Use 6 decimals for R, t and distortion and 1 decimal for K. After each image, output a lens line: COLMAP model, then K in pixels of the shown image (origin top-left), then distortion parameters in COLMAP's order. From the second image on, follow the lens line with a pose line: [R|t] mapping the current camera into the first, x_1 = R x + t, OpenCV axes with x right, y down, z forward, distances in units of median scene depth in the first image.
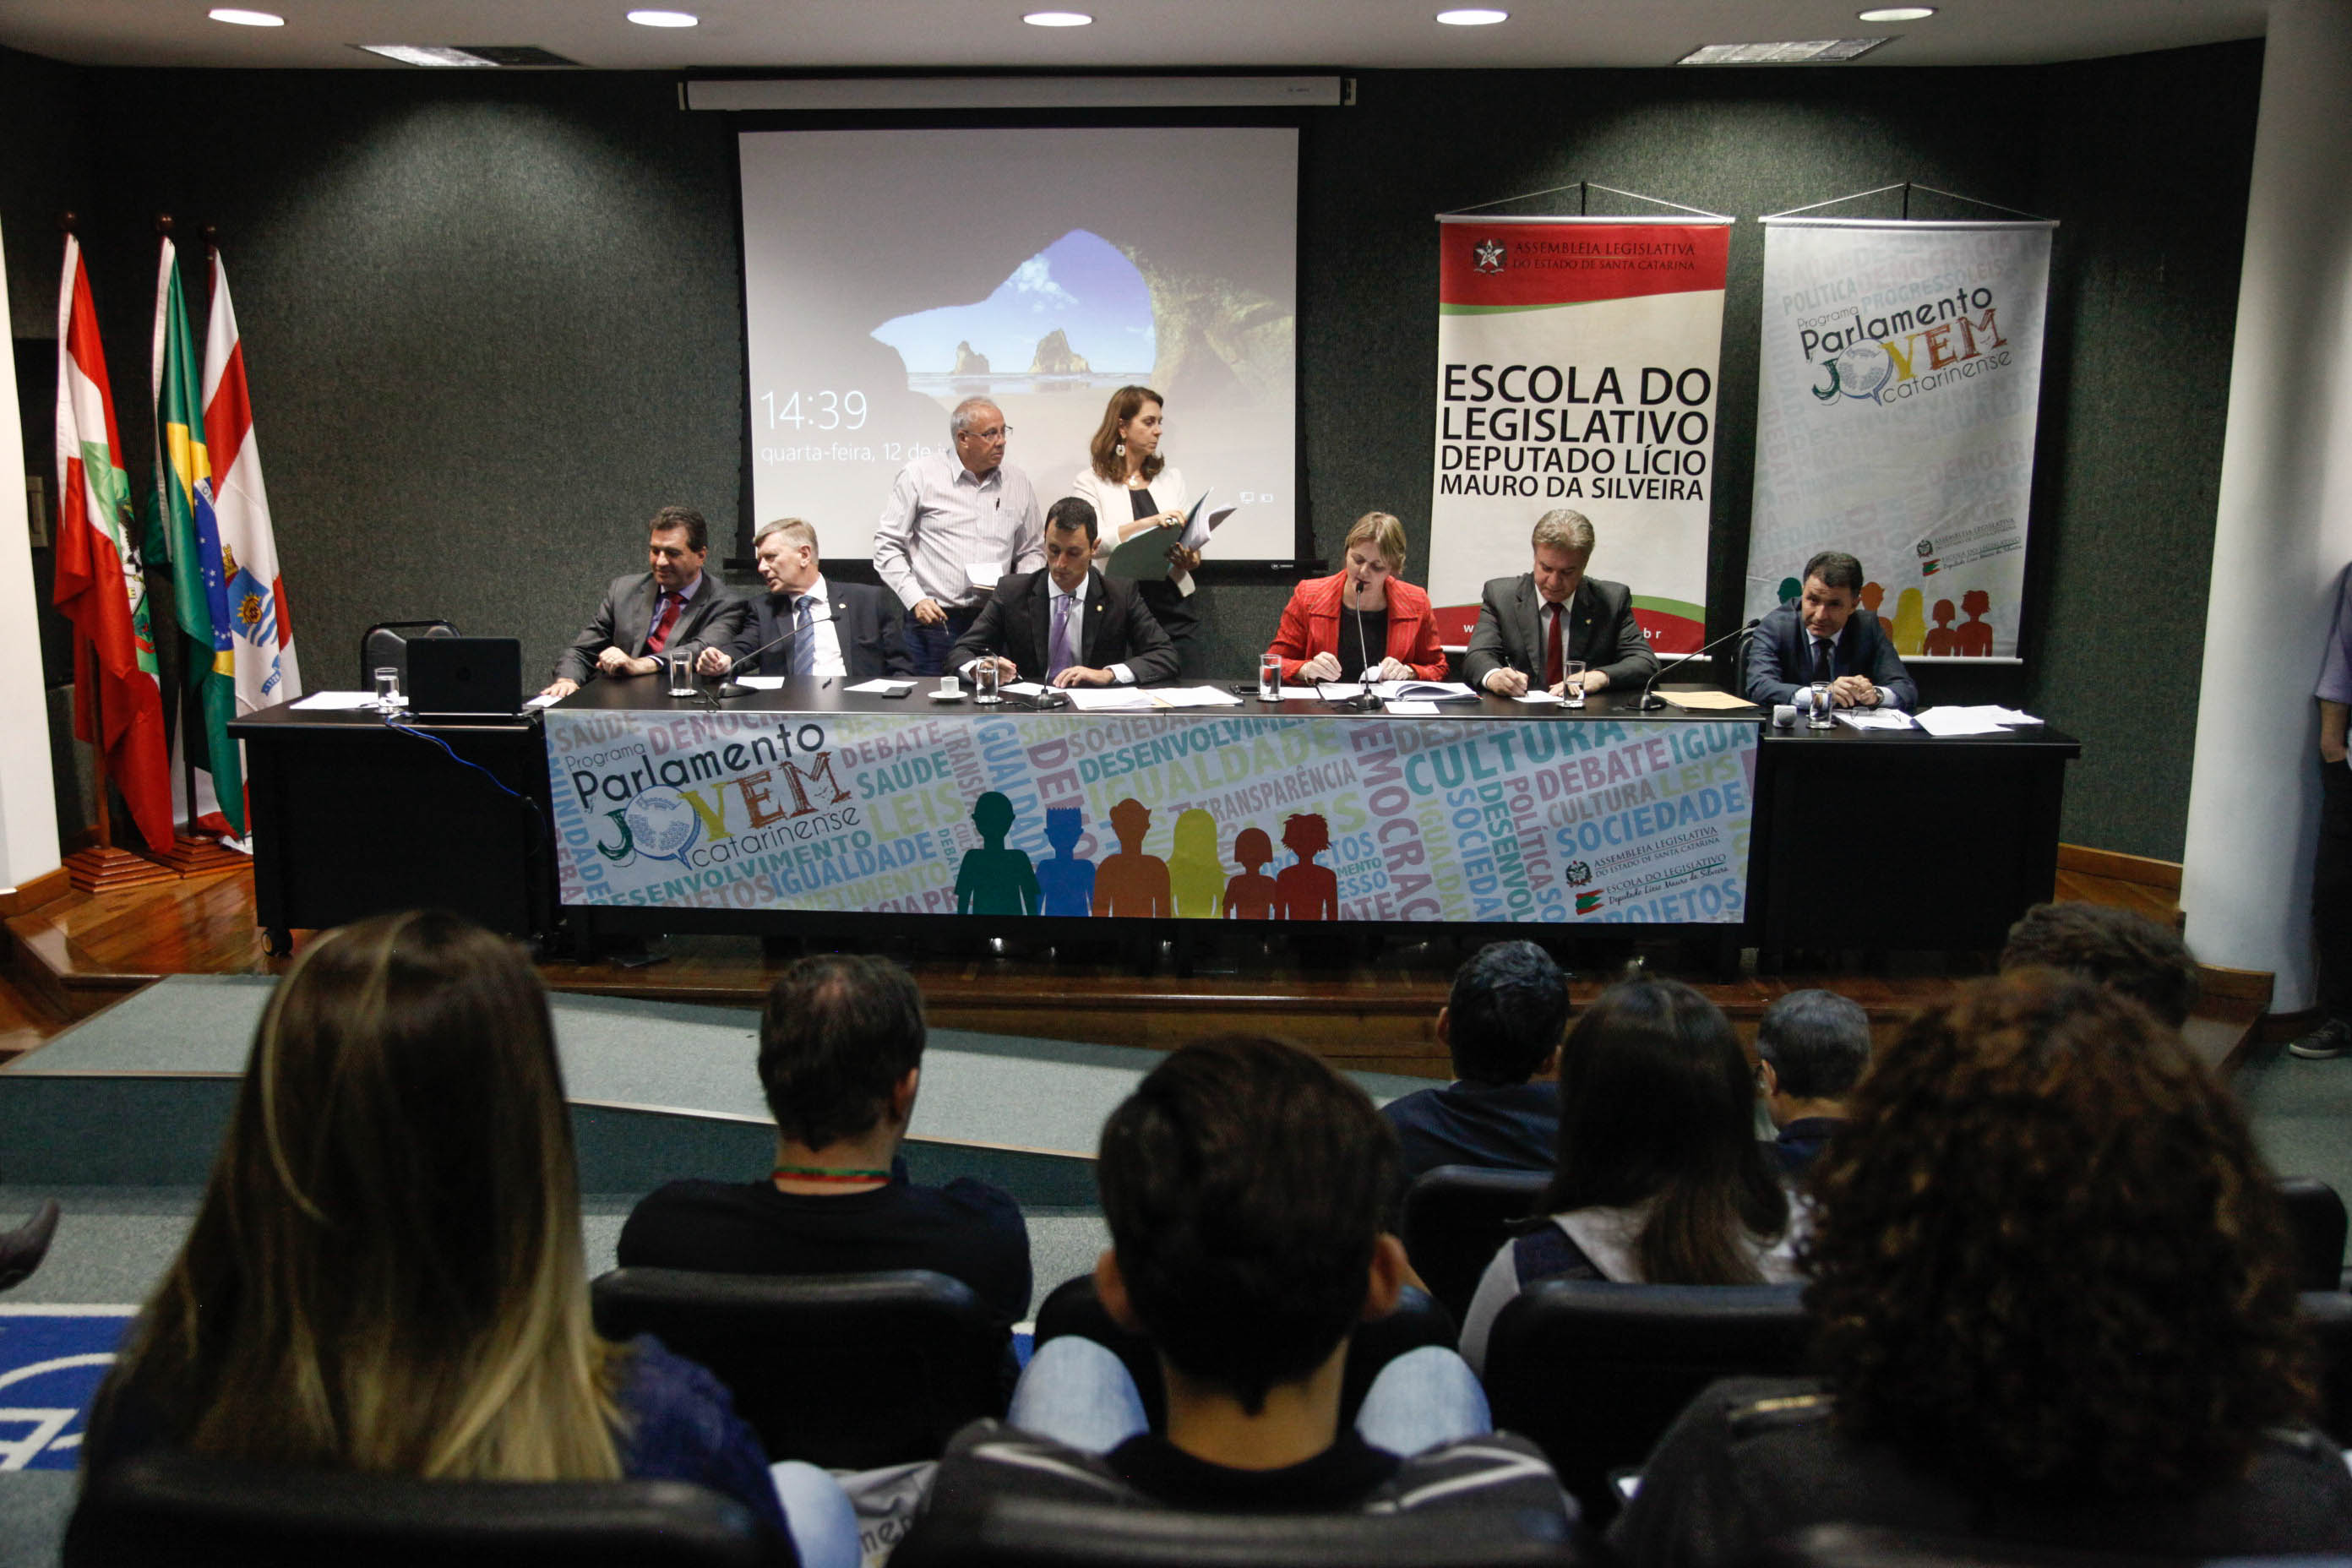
lens RADIAL K [[2174.7, 0, 1141.8], [0, 2174.7, 762.2], [0, 0, 1]] dist [0.018946, 0.000000]
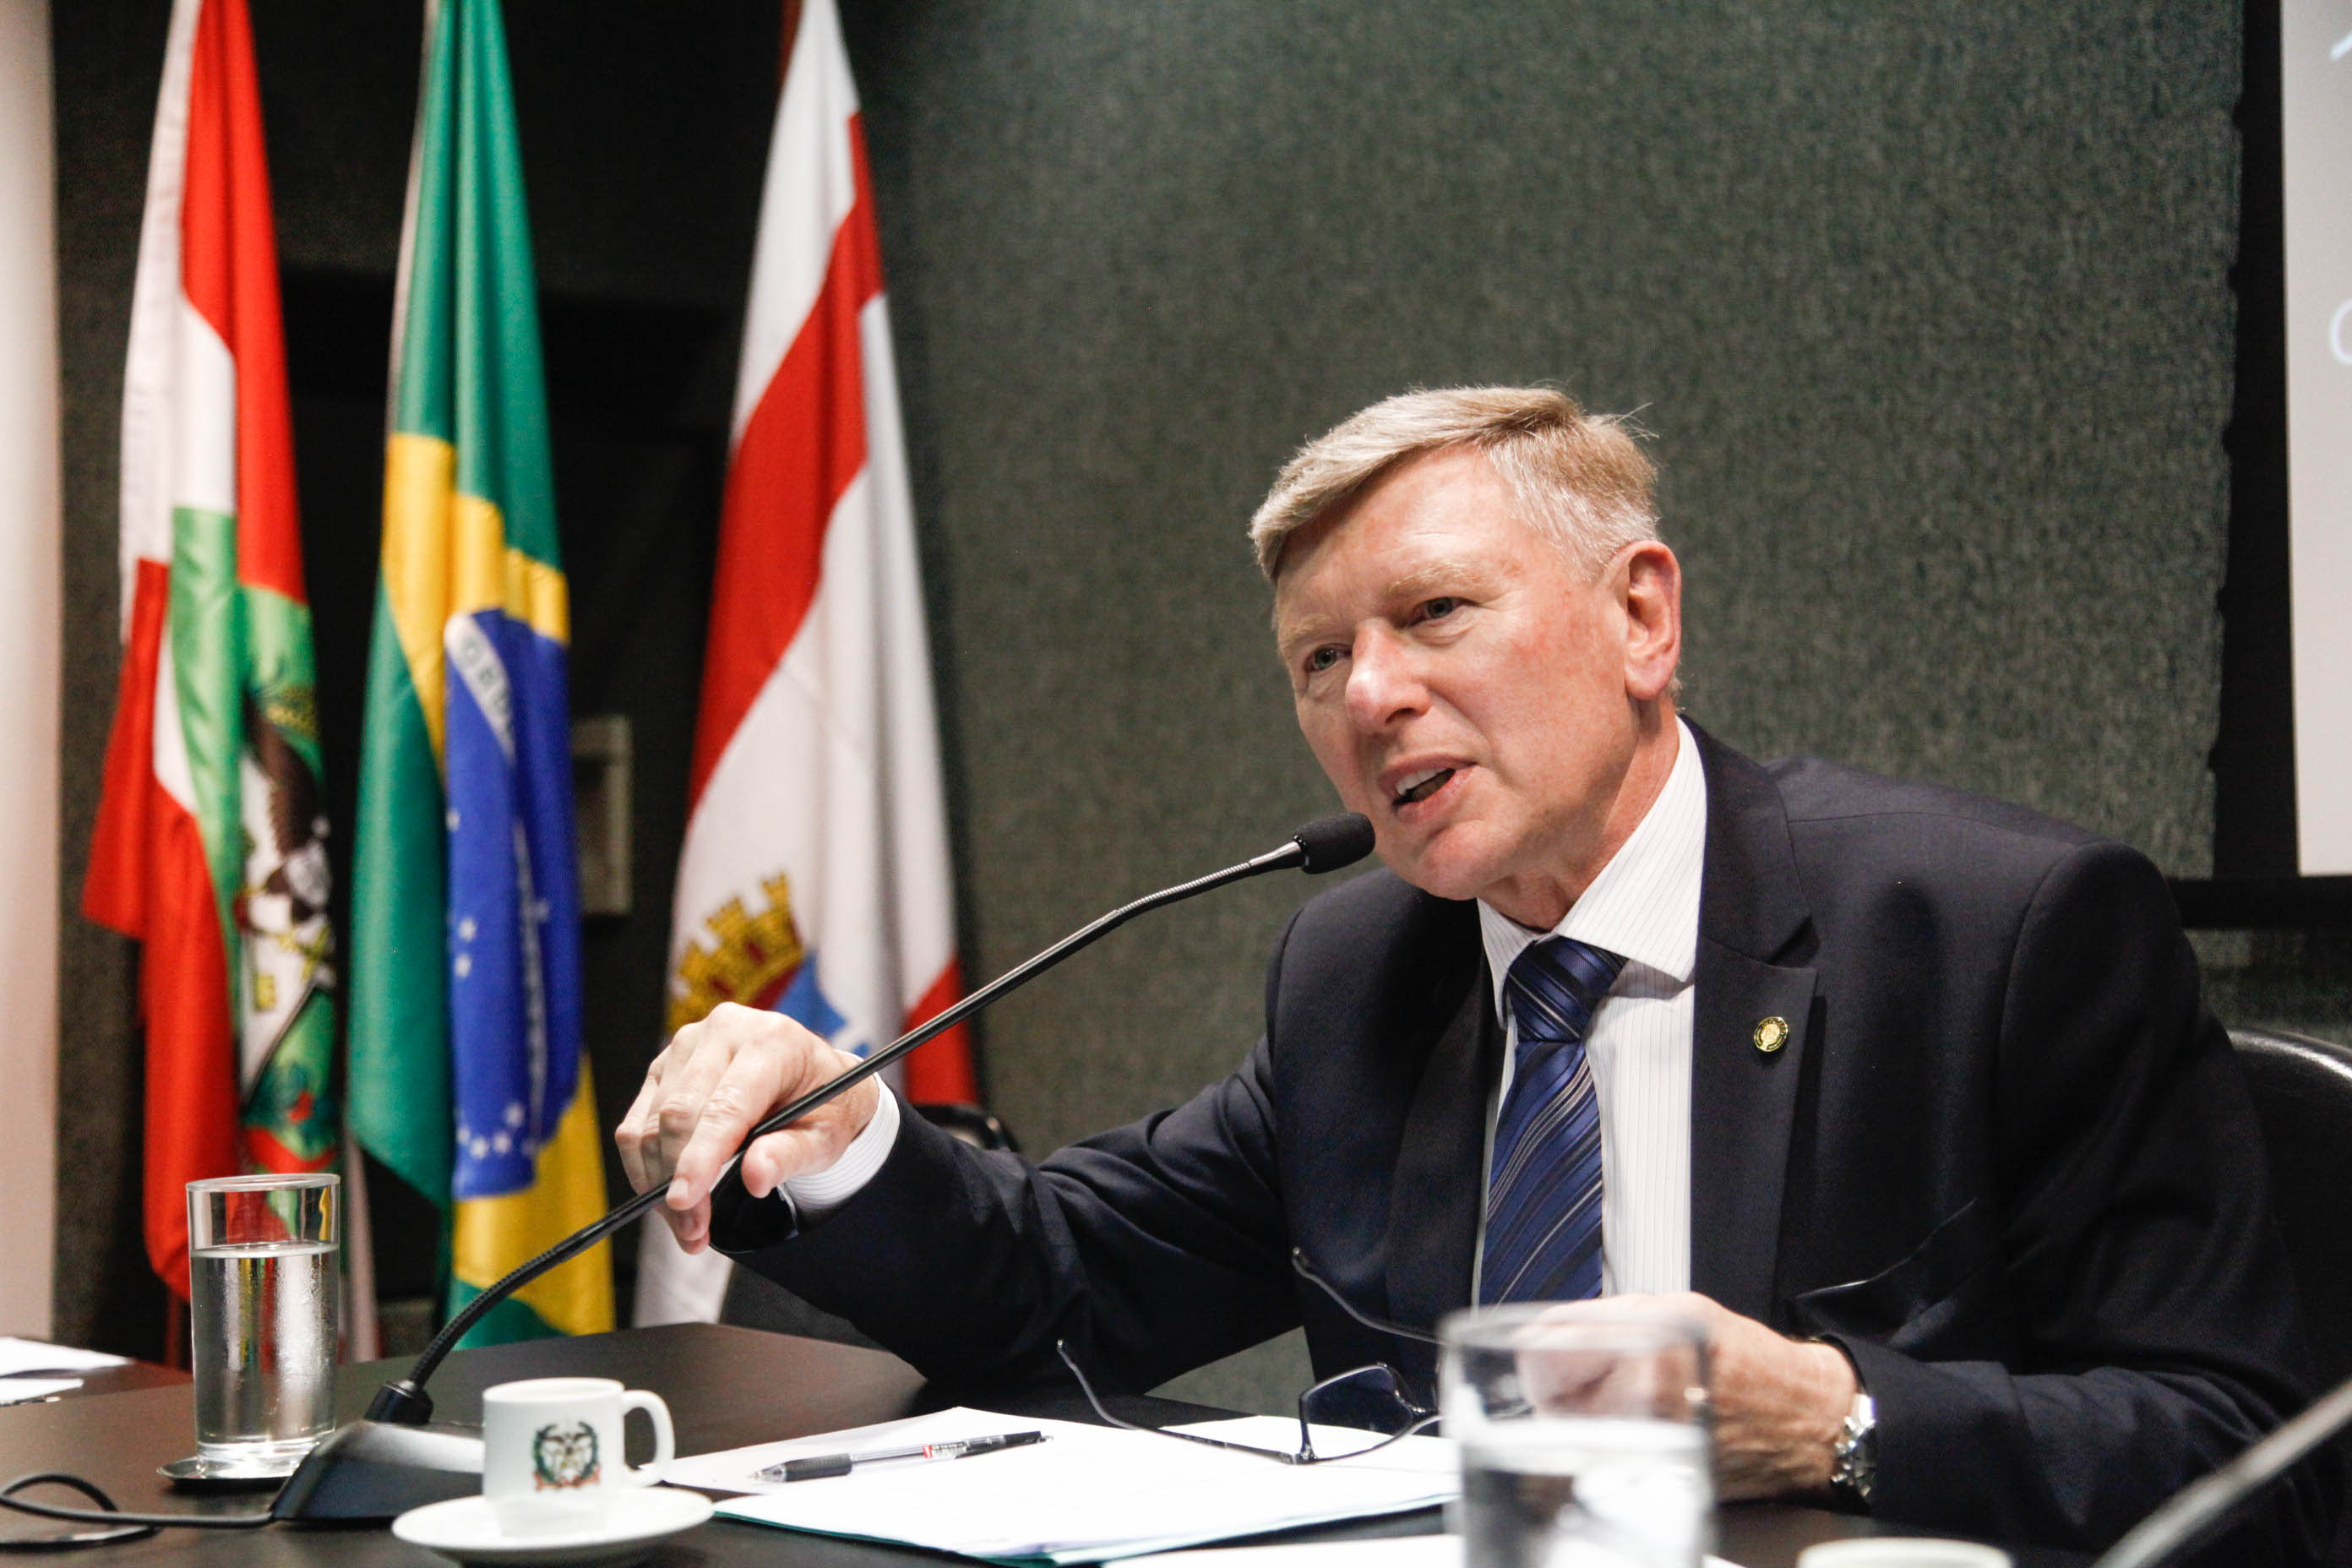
lens RADIAL K [[3600.6, 0, 1176.8], [0, 3600.6, 851.6], [0, 0, 1]] dist [0.138863, 0.000000]
pose [[0.611055, -0.034440, -0.790839, 0.020806], [-0.124273, 0.982491, -0.138808, -0.039505], [0.781773, 0.183100, 0.596076, 0.757911]]
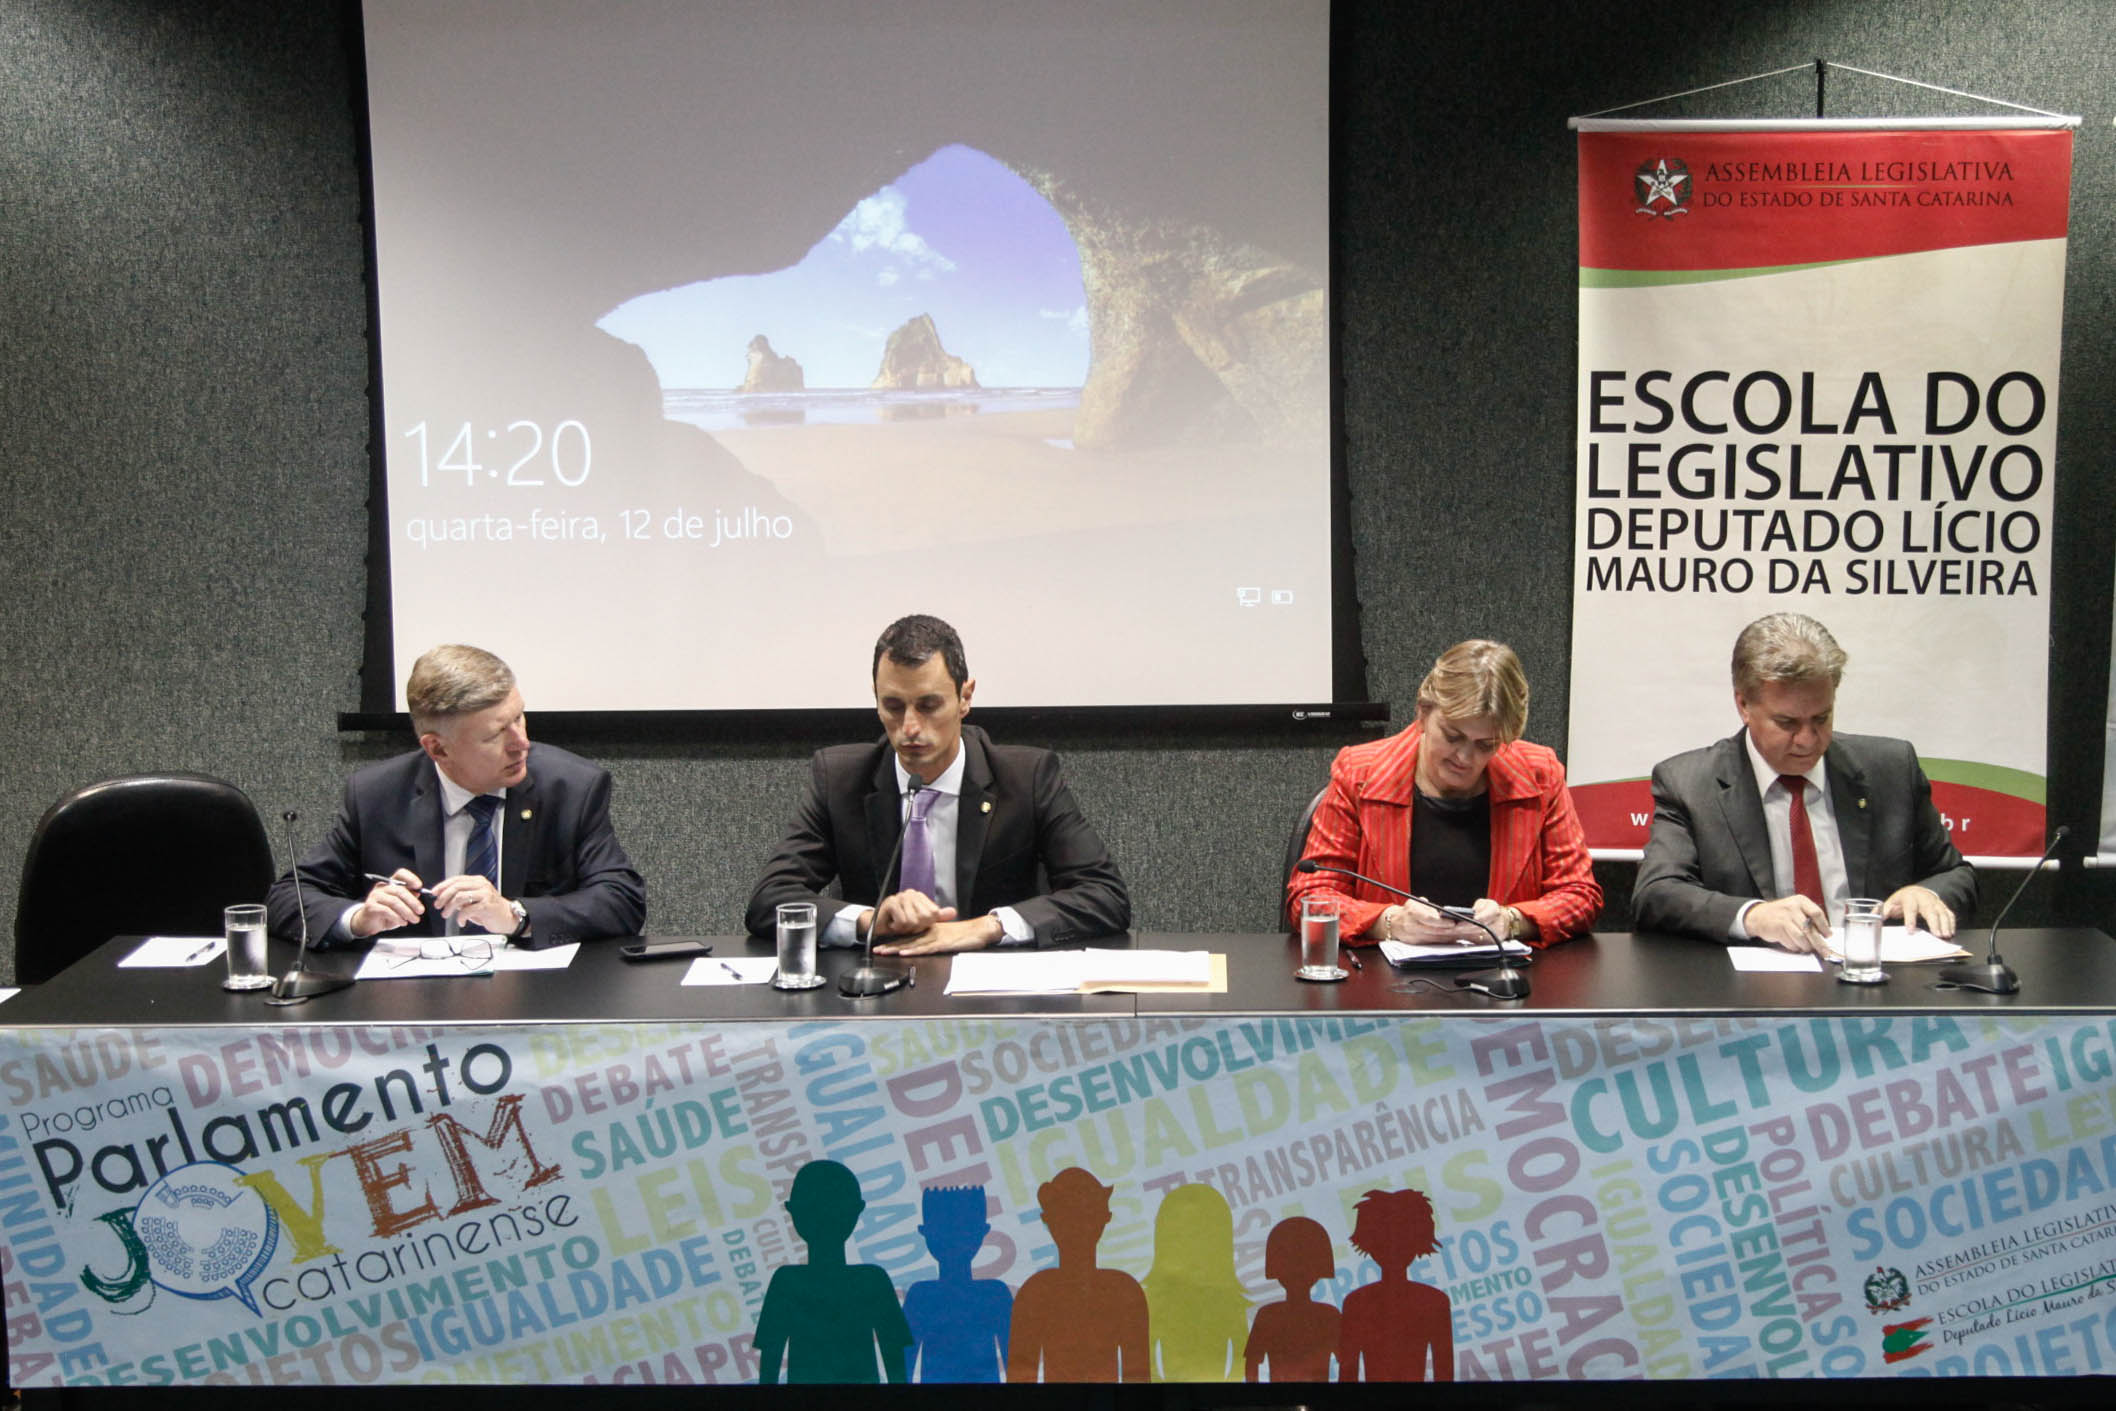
lens RADIAL K [[3262.6, 0, 1176.0], [0, 3262.6, 706.5], [0, 0, 1]] dist [0.073045, 0.000000]
pose [[0.998728, -0.012608, 0.048824, -0.015304], [0.015822, 0.997695, -0.065994, -0.036770], [-0.047879, 0.066682, 0.996625, 0.138936]]
